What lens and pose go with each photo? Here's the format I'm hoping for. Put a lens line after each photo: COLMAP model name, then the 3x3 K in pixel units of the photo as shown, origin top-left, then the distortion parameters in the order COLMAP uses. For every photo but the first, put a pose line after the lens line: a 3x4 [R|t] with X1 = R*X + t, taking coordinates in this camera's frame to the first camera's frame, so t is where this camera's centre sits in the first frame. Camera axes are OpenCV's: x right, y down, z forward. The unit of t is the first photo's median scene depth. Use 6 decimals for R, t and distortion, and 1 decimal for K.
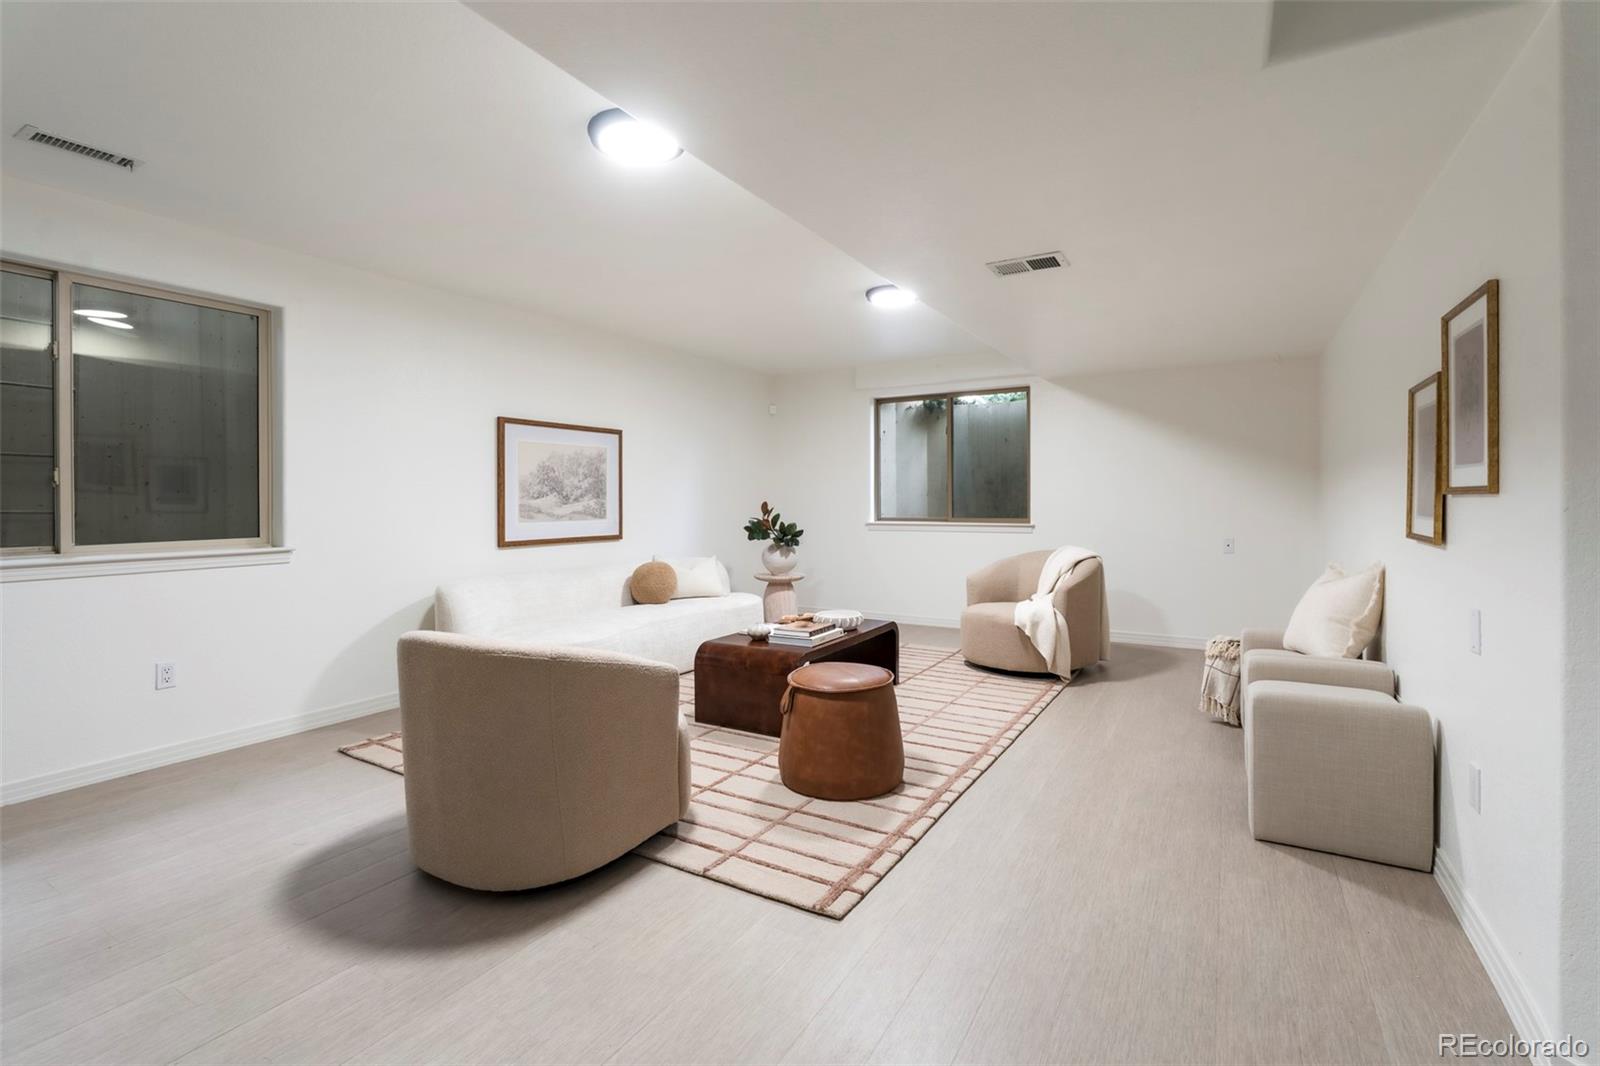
lens RADIAL K [[739.4, 0, 798.6], [0, 739.4, 502.6], [0, 0, 1]] dist [-0.005875, 0.003900]
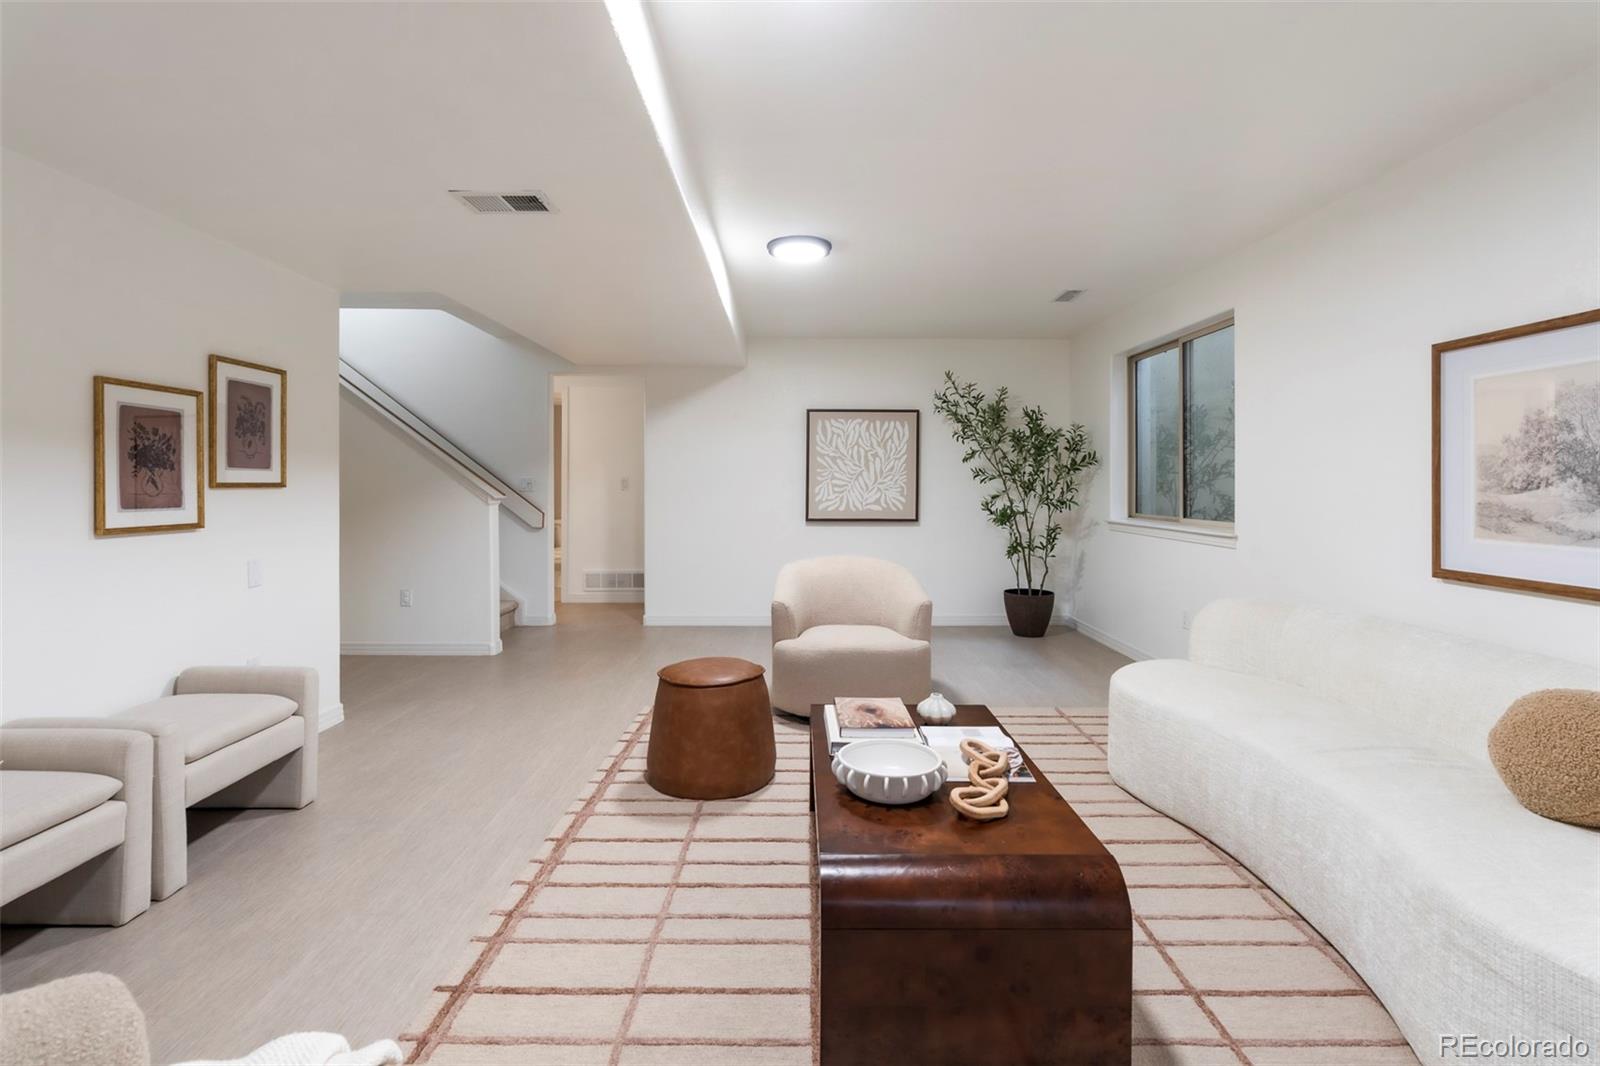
lens RADIAL K [[739.4, 0, 797.0], [0, 739.4, 483.0], [0, 0, 1]] dist [-0.005875, 0.003900]
pose [[-0.860014, 0.007985, -0.510208, 0.287020], [0.005041, 0.999962, 0.007154, -0.016918], [0.510245, 0.003581, -0.860021, 1.189224]]
